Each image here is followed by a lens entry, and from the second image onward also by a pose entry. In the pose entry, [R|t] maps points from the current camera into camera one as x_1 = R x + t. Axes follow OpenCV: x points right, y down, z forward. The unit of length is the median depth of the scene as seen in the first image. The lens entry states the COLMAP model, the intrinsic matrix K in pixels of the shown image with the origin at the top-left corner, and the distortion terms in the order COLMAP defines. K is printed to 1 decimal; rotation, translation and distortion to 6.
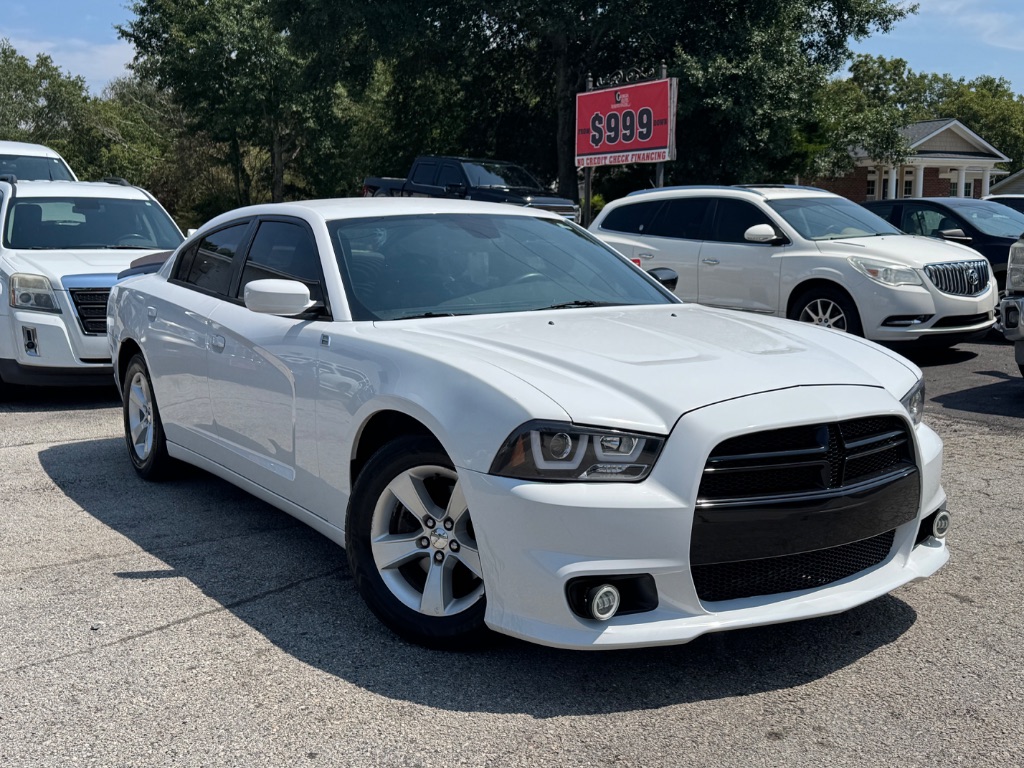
lens RADIAL K [[1134.9, 0, 504.6], [0, 1134.9, 383.0], [0, 0, 1]] dist [0.192189, -0.448013]
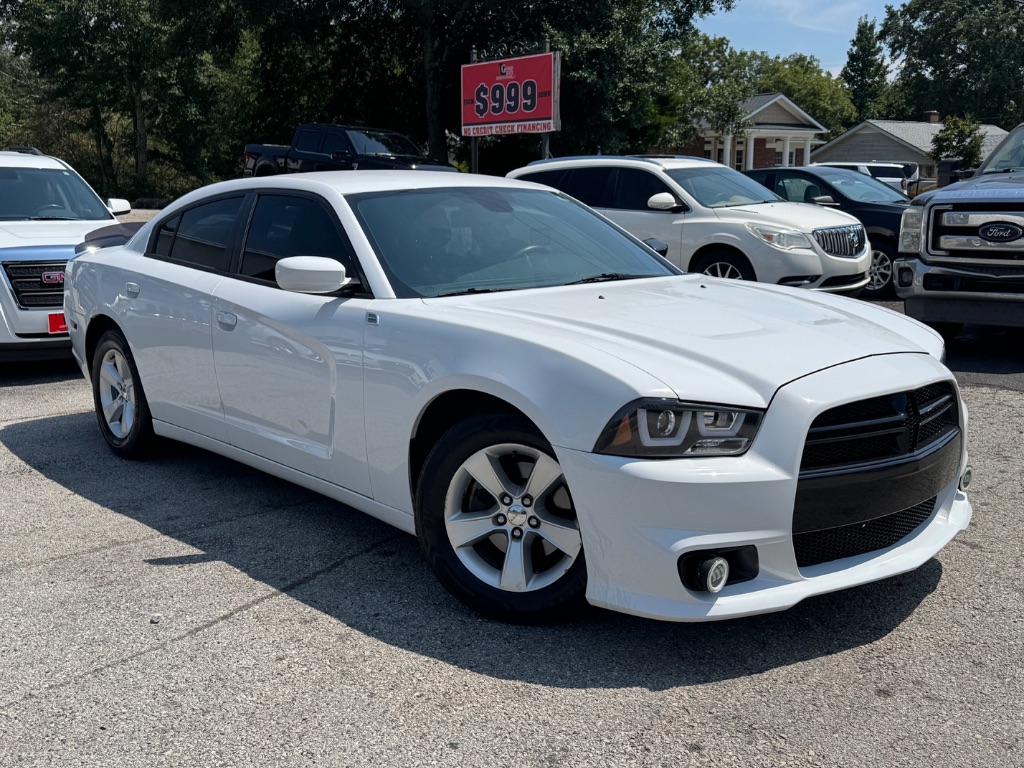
lens RADIAL K [[1062.1, 0, 512.0], [0, 1062.1, 384.0], [0, 0, 1]] dist [0.183745, -0.425363]
pose [[0.989827, -0.028634, 0.139366, -0.147373], [0.022796, 0.998802, 0.043304, -0.015728], [-0.140439, -0.039686, 0.989294, 0.057620]]
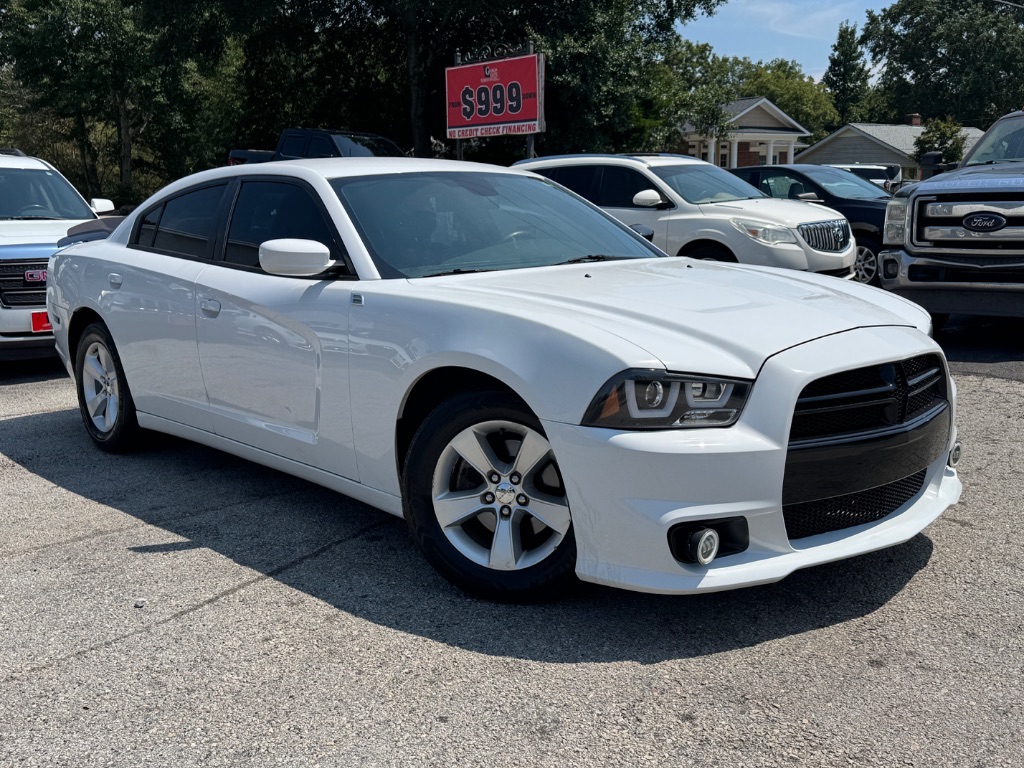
lens RADIAL K [[1061.6, 0, 511.0], [0, 1061.6, 378.6], [0, 0, 1]] dist [0.184936, -0.427619]
pose [[0.987945, -0.037815, 0.150116, -0.146602], [0.033387, 0.998933, 0.031913, 0.005108], [-0.151163, -0.026516, 0.988153, 0.062770]]
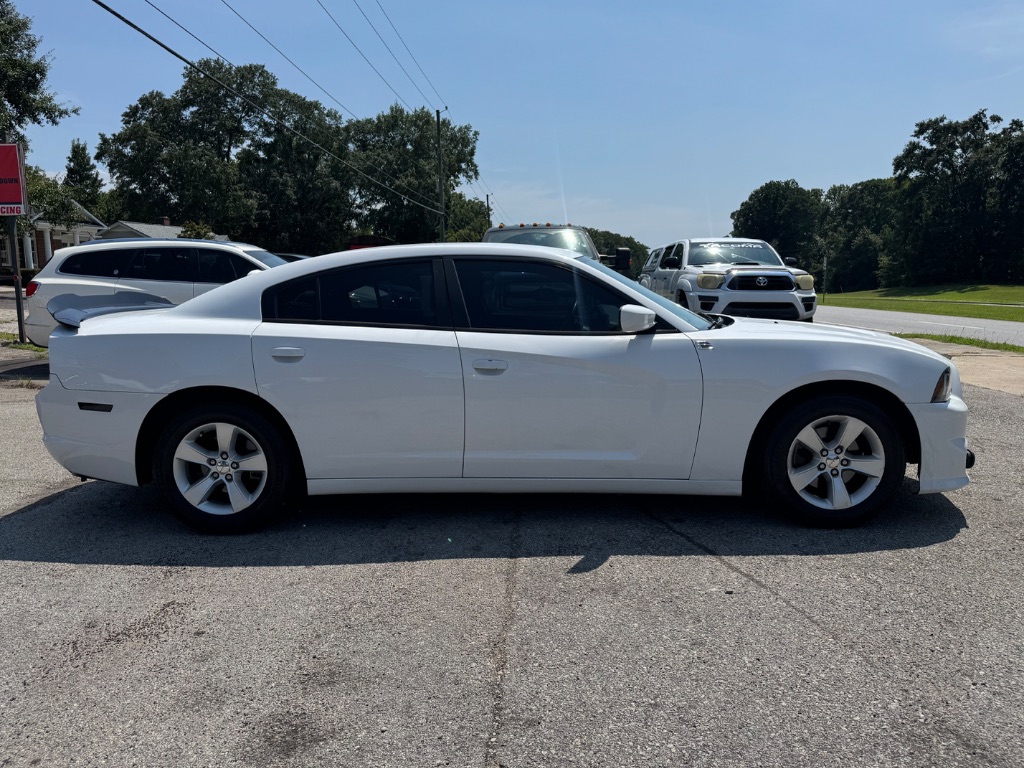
lens RADIAL K [[797.0, 0, 512.0], [0, 797.0, 384.0], [0, 0, 1]] dist [0.005165, -0.002095]
pose [[0.565941, -0.113948, 0.816533, -0.934539], [0.113981, 0.991706, 0.059393, -0.066602], [-0.816528, 0.059456, 0.574235, 0.562144]]
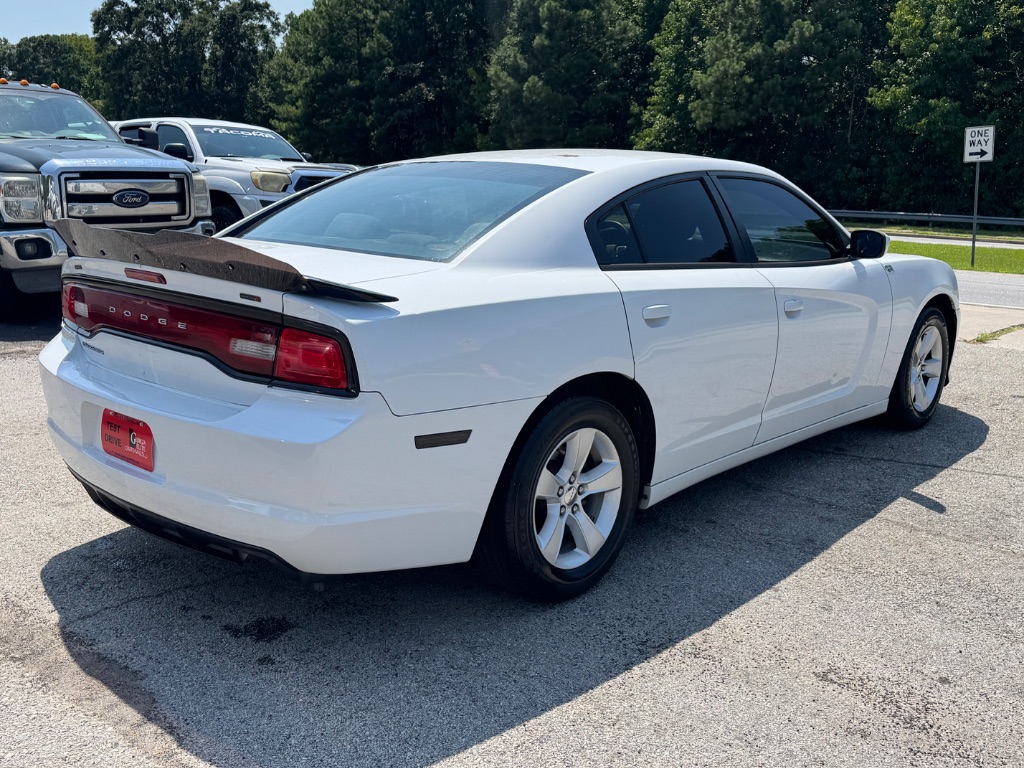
lens RADIAL K [[997.6, 0, 512.0], [0, 997.6, 384.0], [0, 0, 1]] dist [0.115985, -0.267230]
pose [[-0.268886, -0.206191, 0.940843, -1.057439], [0.096947, 0.966063, 0.239425, -0.214117], [-0.958281, 0.155590, -0.239771, 1.528896]]
